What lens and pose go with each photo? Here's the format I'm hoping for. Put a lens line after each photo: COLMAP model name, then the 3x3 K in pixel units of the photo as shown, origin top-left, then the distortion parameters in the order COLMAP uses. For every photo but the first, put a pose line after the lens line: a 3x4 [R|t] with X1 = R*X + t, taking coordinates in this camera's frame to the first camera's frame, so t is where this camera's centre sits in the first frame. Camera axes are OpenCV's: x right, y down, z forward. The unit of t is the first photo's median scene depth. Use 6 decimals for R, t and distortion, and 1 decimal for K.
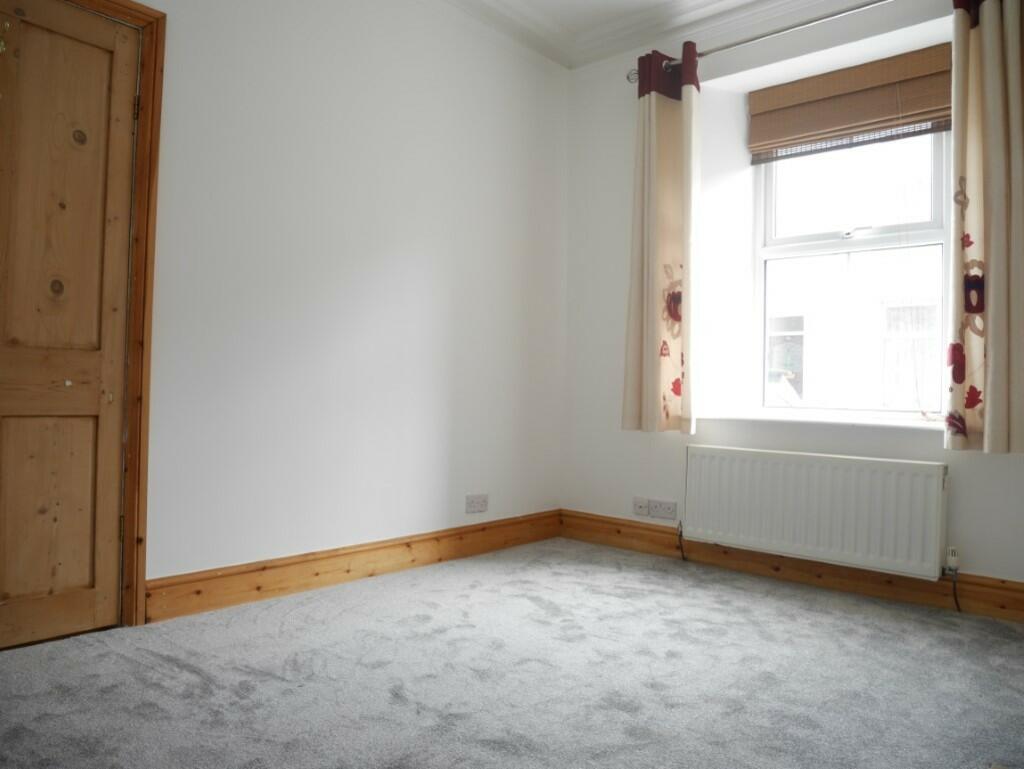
lens RADIAL K [[727.4, 0, 499.3], [0, 727.4, 384.2], [0, 0, 1]] dist [-0.056731, 0.025861]
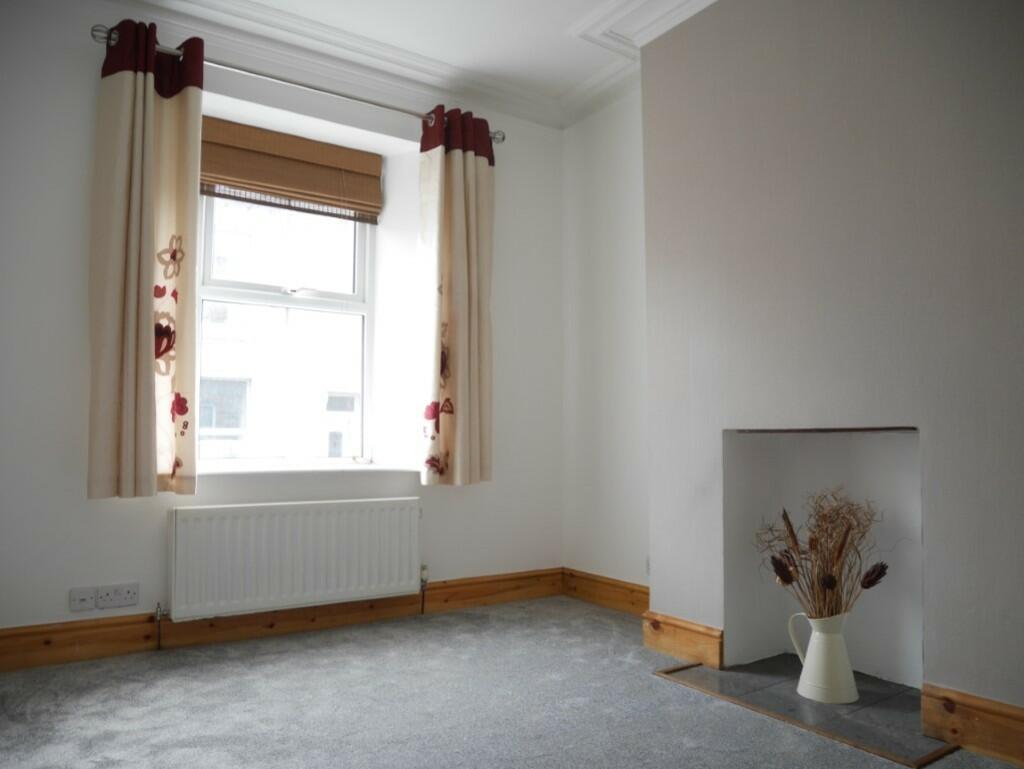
lens RADIAL K [[737.6, 0, 511.5], [0, 737.6, 395.9], [0, 0, 1]] dist [-0.025751, 0.004386]
pose [[0.254936, 0.033676, 0.966371, -0.508240], [0.000068, 0.999393, -0.034845, -0.018441], [-0.966958, 0.008949, 0.254779, 0.442596]]
